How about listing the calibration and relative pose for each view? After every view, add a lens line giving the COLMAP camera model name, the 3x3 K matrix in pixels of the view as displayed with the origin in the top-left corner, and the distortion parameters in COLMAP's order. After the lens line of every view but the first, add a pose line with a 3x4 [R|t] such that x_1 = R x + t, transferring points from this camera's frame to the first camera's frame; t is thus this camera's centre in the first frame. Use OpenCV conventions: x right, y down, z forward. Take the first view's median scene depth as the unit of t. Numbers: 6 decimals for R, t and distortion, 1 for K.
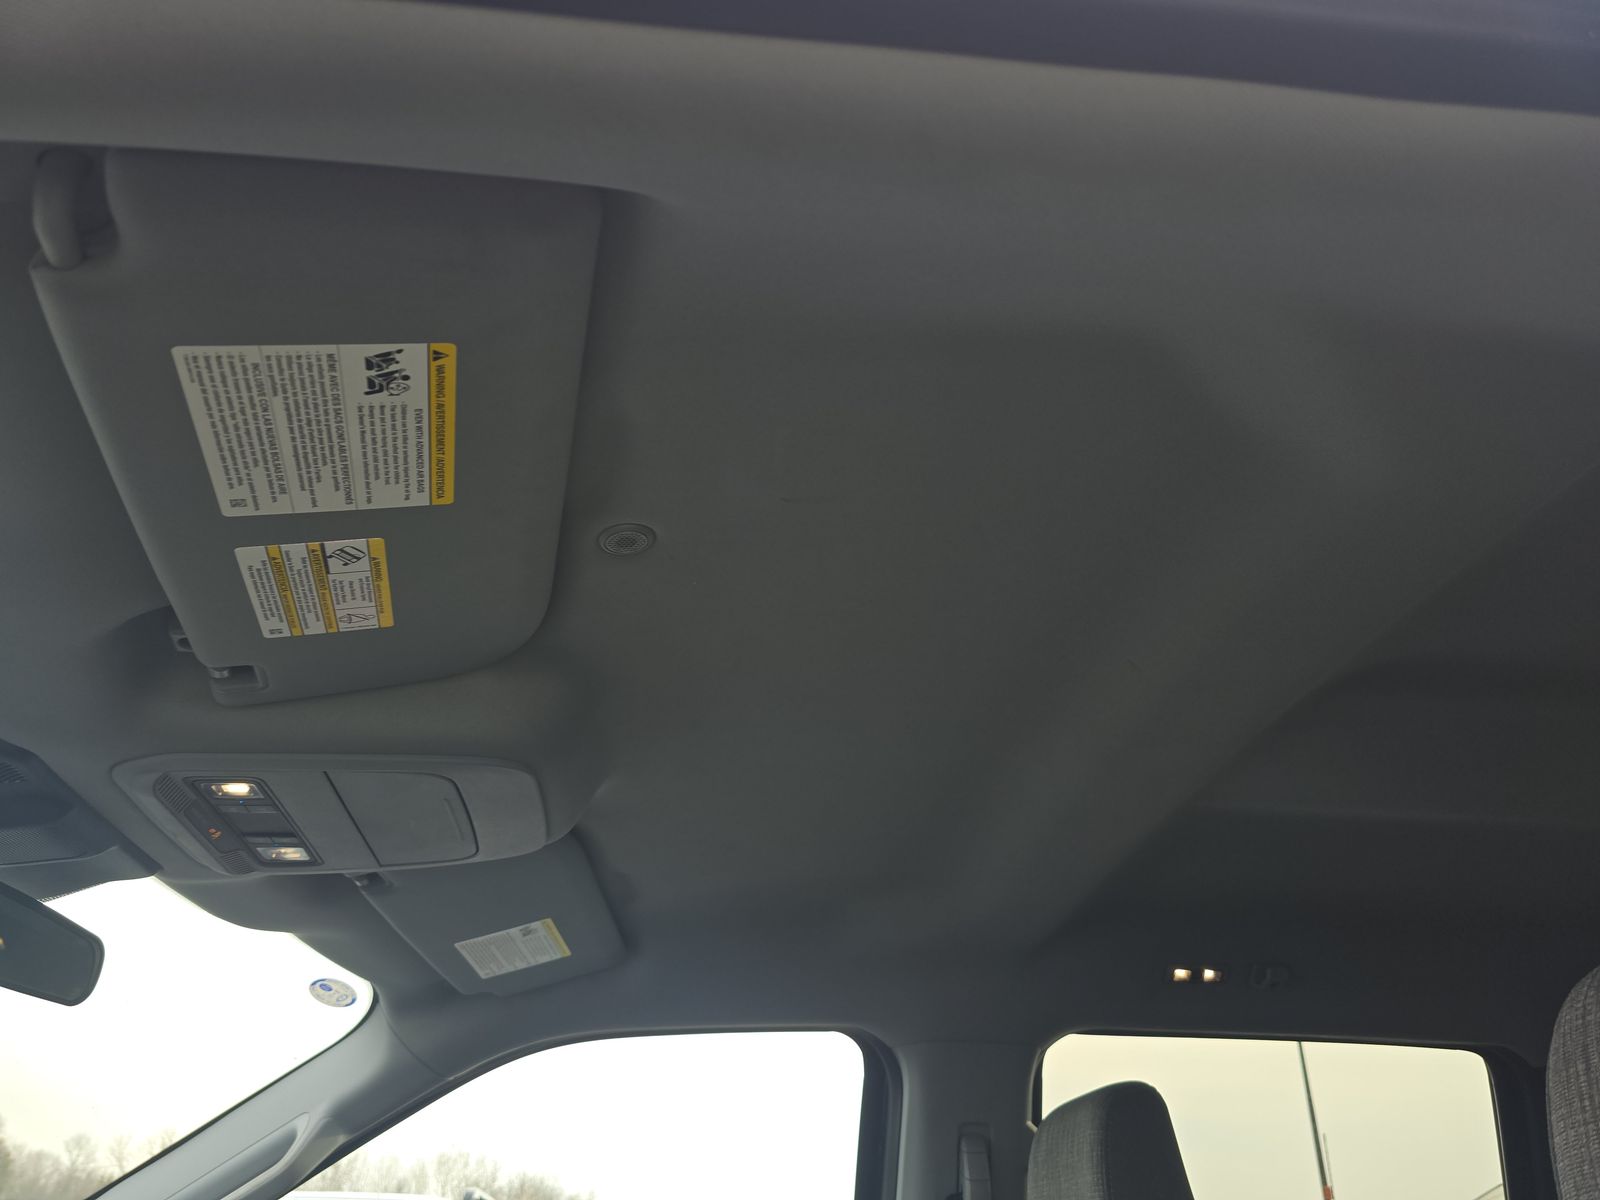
lens RADIAL K [[1094.3, 0, 800.0], [0, 1094.3, 600.0], [0, 0, 1]] dist [0.041040, -0.037707]
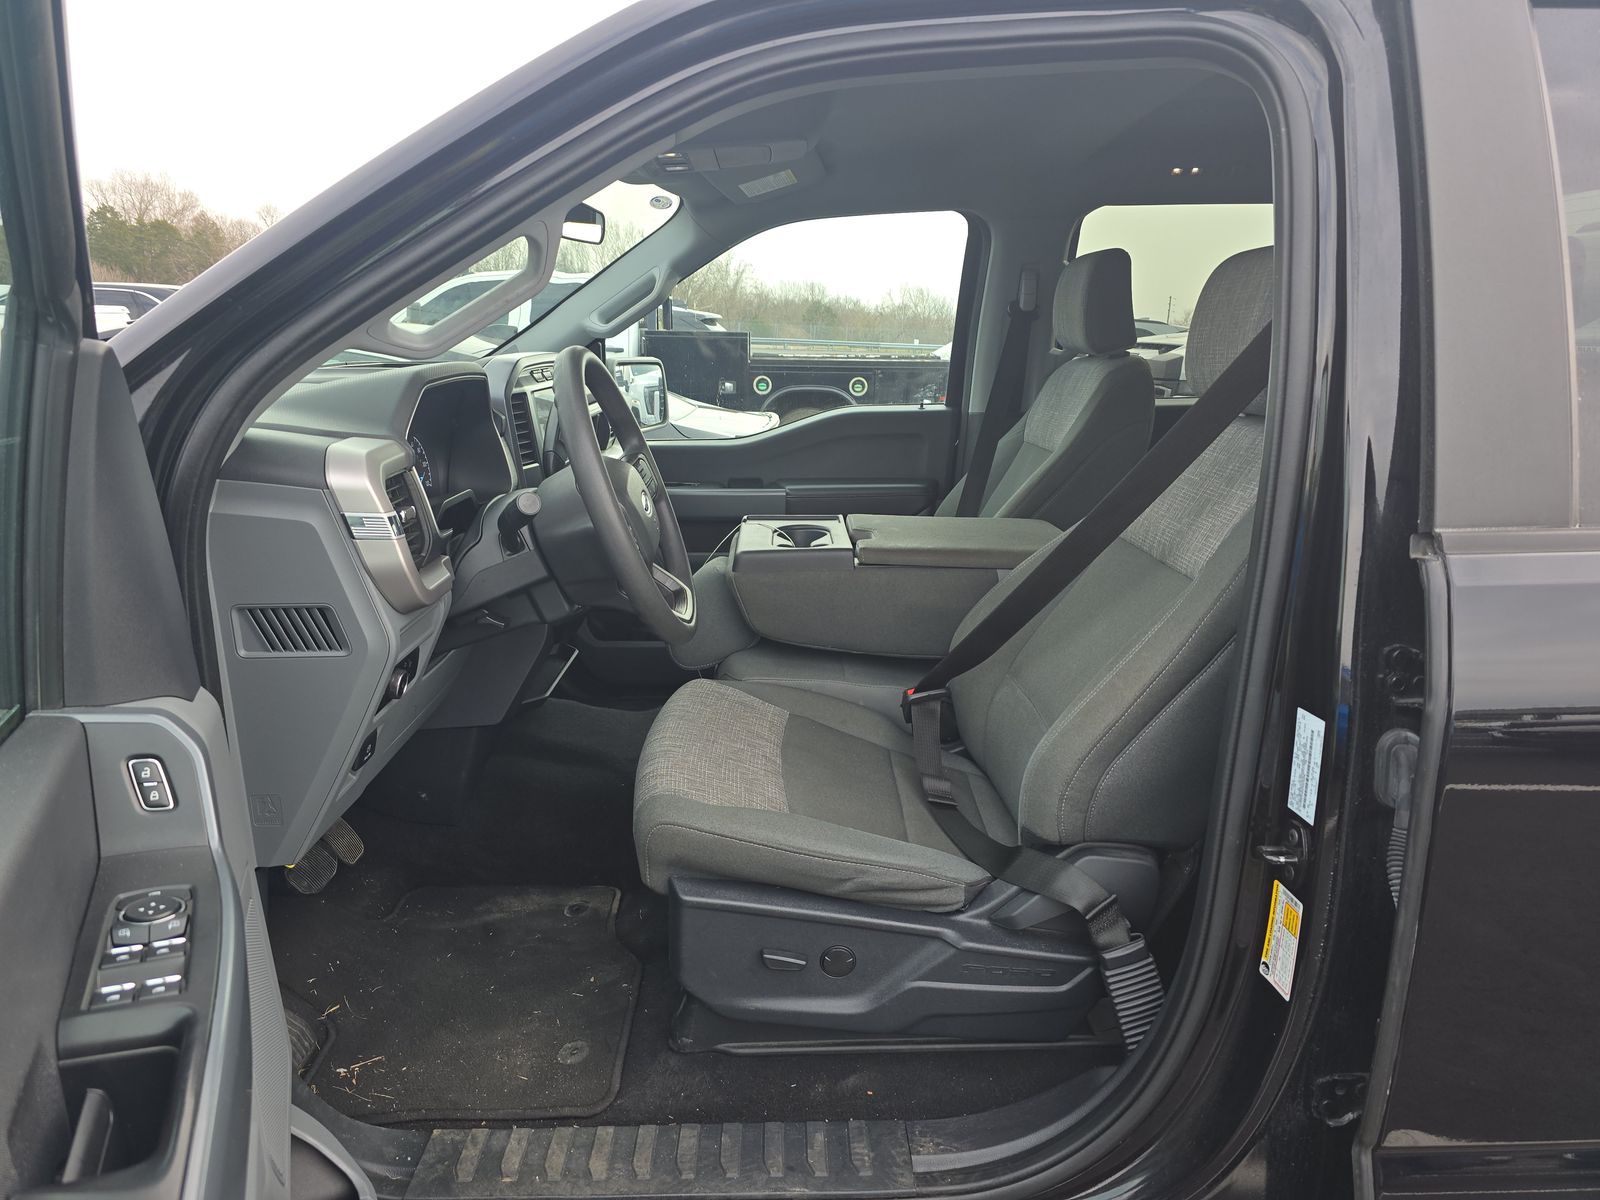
lens RADIAL K [[1094.3, 0, 800.0], [0, 1094.3, 600.0], [0, 0, 1]] dist [0.041040, -0.037707]
pose [[0.995571, 0.014425, -0.092900, -0.034948], [0.057081, 0.692424, 0.719229, -0.431294], [0.074702, -0.721347, 0.688534, -0.607940]]
